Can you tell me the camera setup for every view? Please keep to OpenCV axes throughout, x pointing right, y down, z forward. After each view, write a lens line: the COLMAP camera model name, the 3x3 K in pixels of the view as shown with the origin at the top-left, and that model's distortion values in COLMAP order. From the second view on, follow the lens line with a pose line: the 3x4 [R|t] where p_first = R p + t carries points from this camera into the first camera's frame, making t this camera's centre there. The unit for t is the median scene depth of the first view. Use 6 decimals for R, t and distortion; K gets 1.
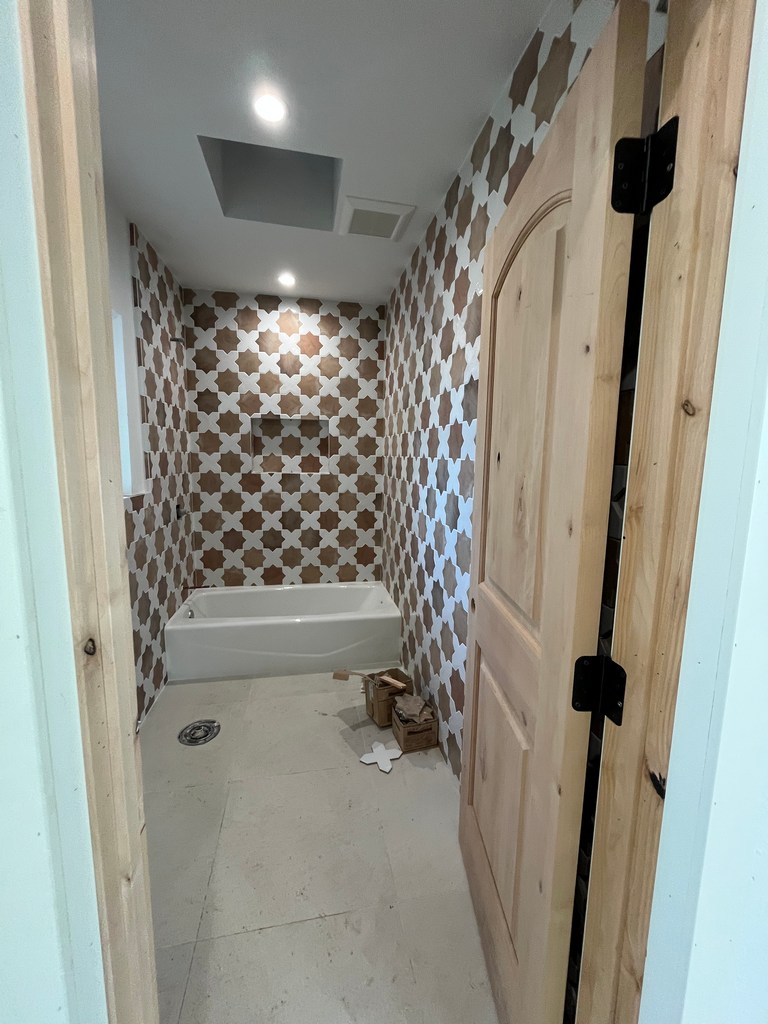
lens RADIAL K [[412.3, 0, 384.1], [0, 412.3, 508.2], [0, 0, 1]] dist [-0.003026, 0.000000]
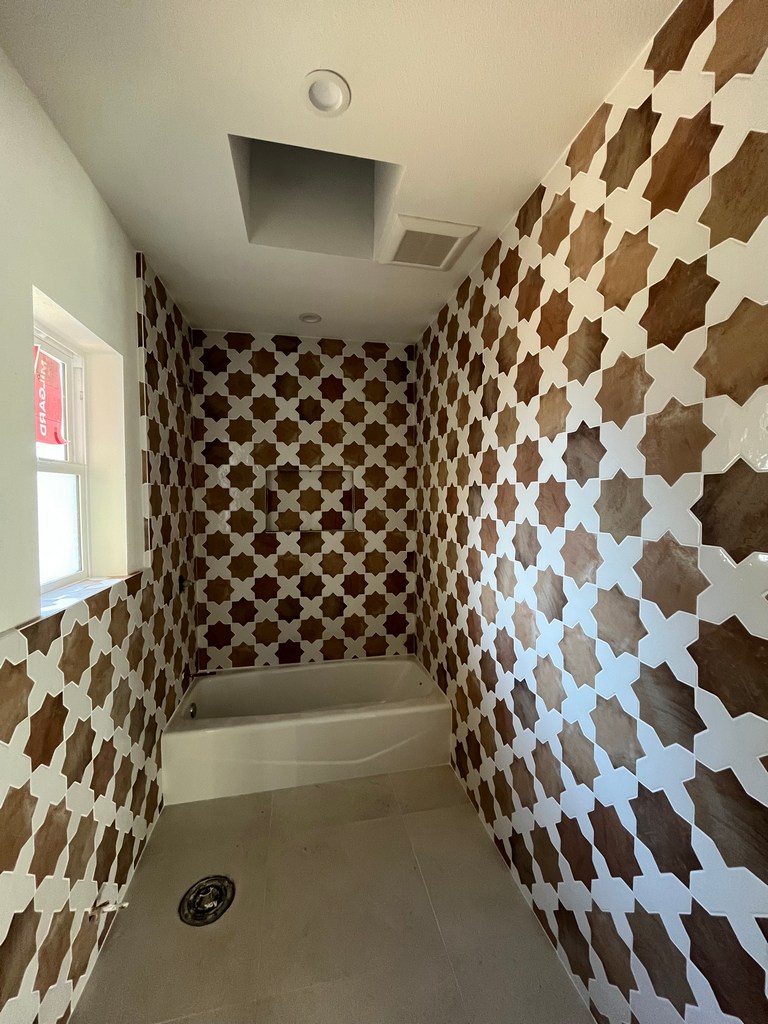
lens RADIAL K [[412.3, 0, 384.5], [0, 412.3, 508.4], [0, 0, 1]] dist [-0.003026, 0.000000]
pose [[0.999695, -0.019548, 0.015094, -0.089597], [0.020909, 0.995164, -0.095977, -0.050880], [-0.013145, 0.096263, 0.995269, 0.136882]]
